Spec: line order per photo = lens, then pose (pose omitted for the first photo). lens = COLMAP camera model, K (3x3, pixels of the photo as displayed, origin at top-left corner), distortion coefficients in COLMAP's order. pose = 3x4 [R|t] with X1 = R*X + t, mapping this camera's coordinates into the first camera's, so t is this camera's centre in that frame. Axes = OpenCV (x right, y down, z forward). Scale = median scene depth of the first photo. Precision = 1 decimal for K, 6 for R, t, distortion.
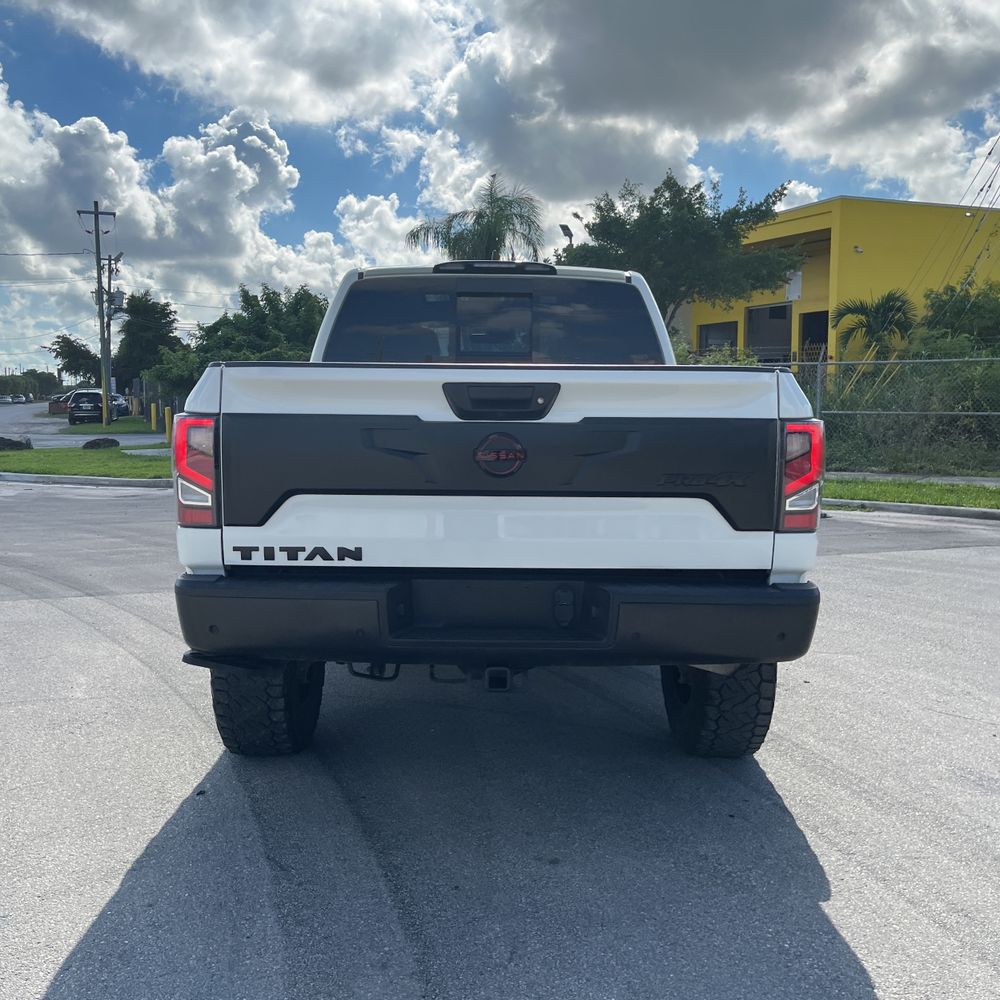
lens RADIAL K [[999.4, 0, 484.5], [0, 999.4, 483.5], [0, 0, 1]] dist [0.014728, 0.002072]
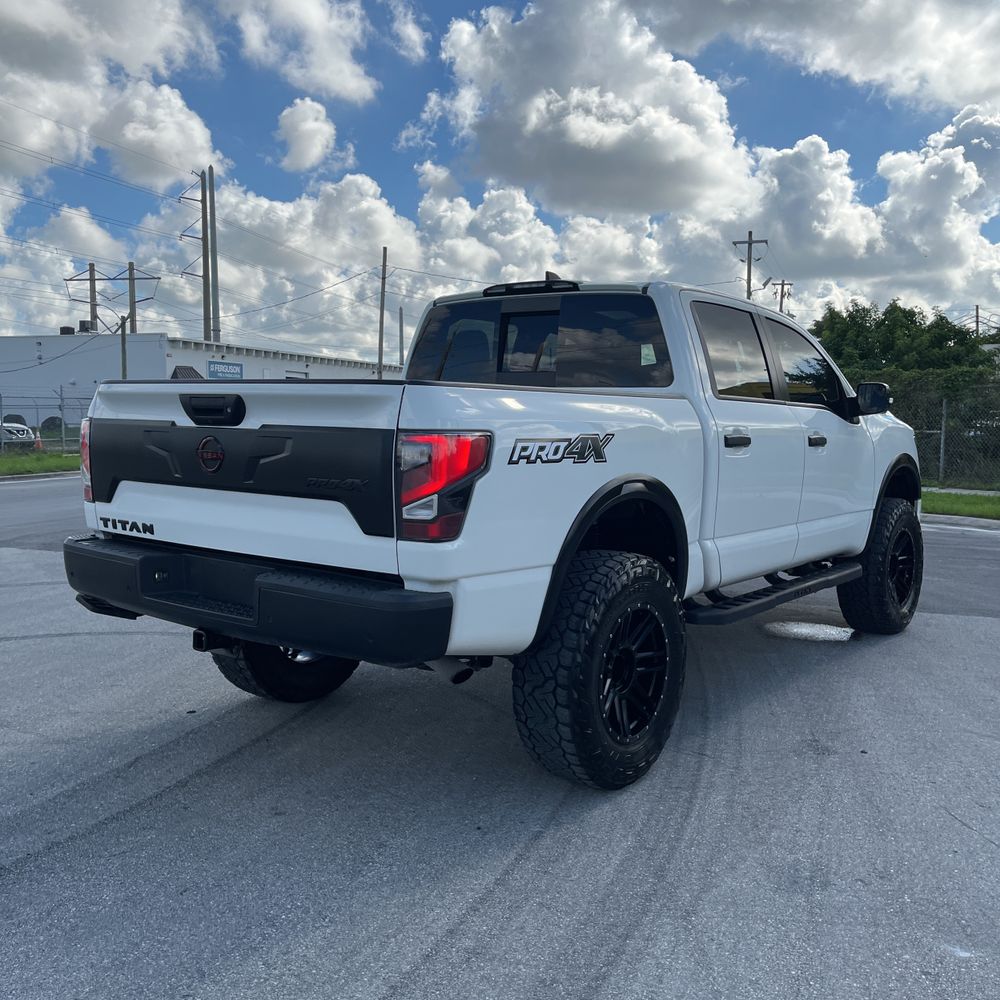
lens RADIAL K [[1004.2, 0, 512.7], [0, 1004.2, 496.7], [0, 0, 1]] dist [0.054465, -0.019853]
pose [[0.793517, 0.055119, -0.606047, 0.094328], [-0.060038, 0.998122, 0.012167, -0.001365], [0.605579, 0.026731, 0.795336, 0.022737]]
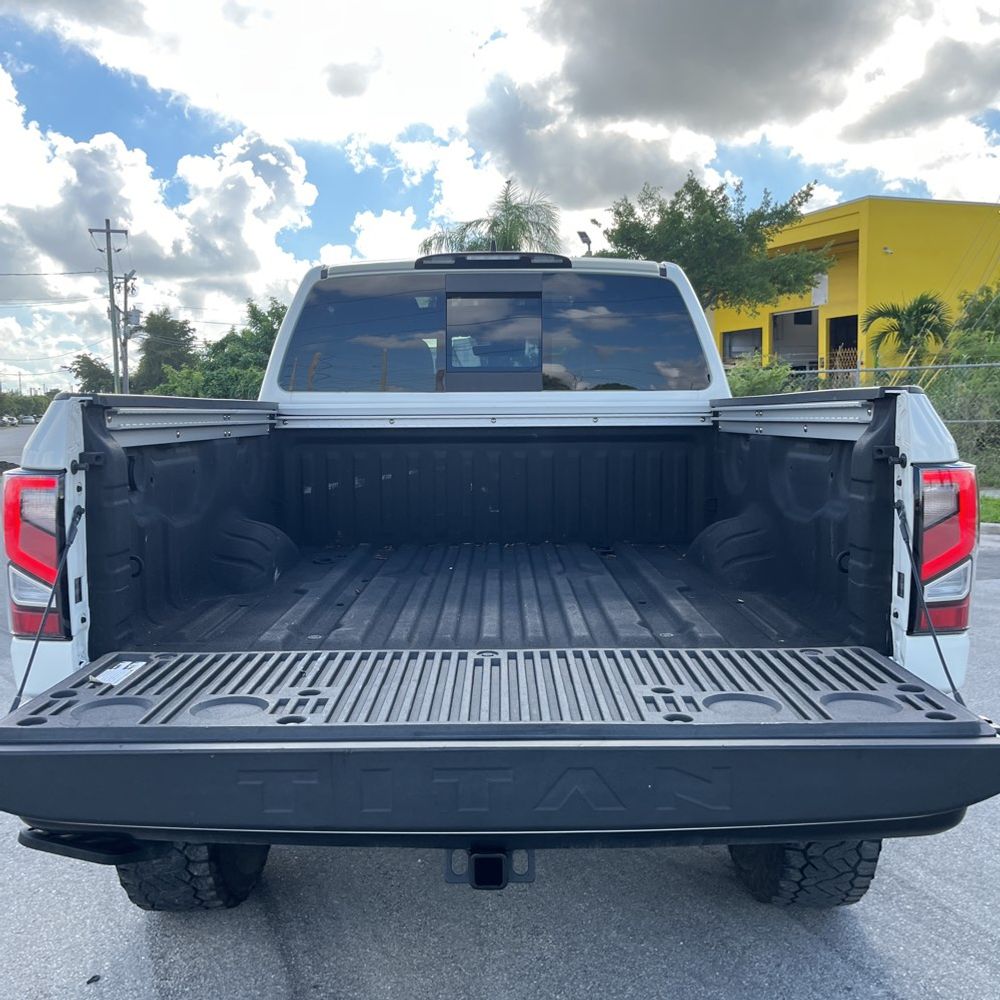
lens RADIAL K [[1007.6, 0, 481.3], [0, 1007.6, 478.1], [0, 0, 1]] dist [0.017299, -0.004505]
pose [[0.999575, -0.015843, -0.024453, 0.002614], [0.015400, 0.999715, -0.018218, -0.004405], [0.024734, 0.017834, 0.999535, 0.030437]]
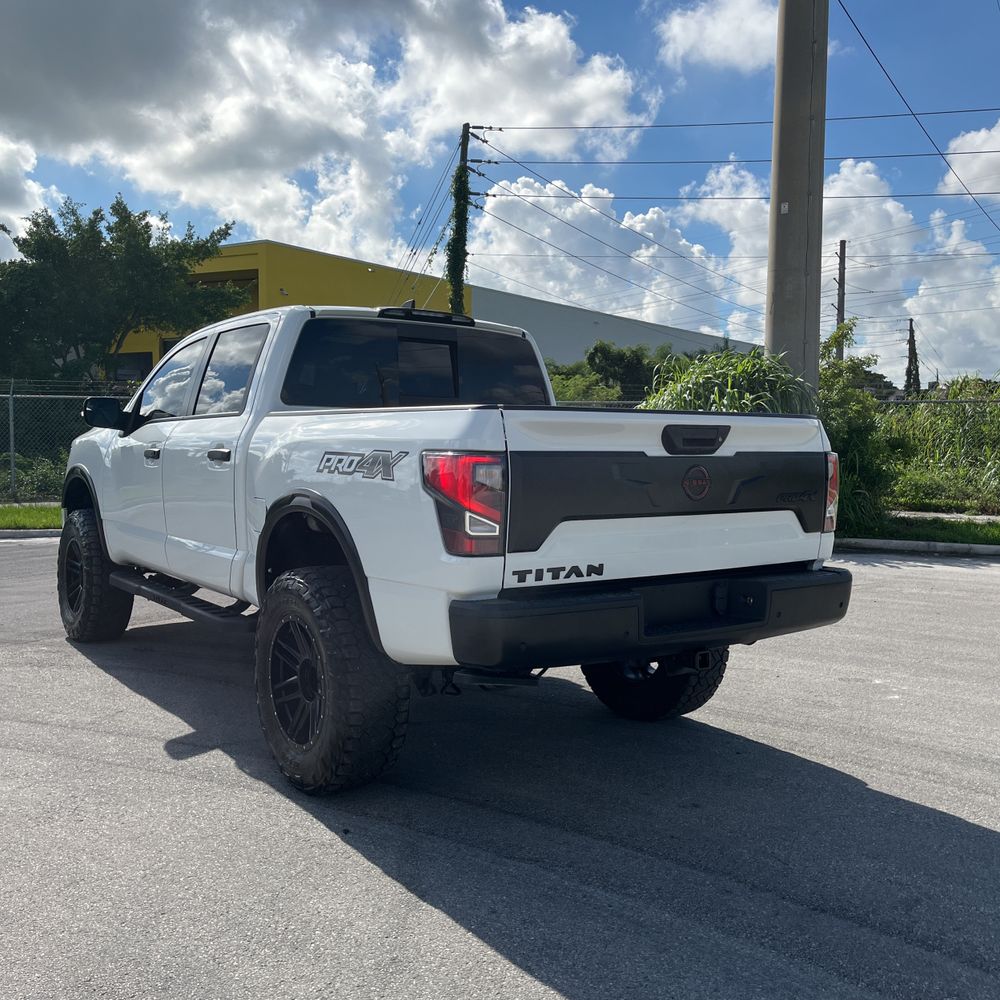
lens RADIAL K [[998.9, 0, 503.2], [0, 998.9, 474.3], [0, 0, 1]] dist [0.016228, 0.007921]
pose [[0.815462, -0.019971, 0.578467, -0.082670], [0.043527, 0.998691, -0.026882, -0.001373], [-0.577172, 0.047100, 0.815263, 0.009308]]
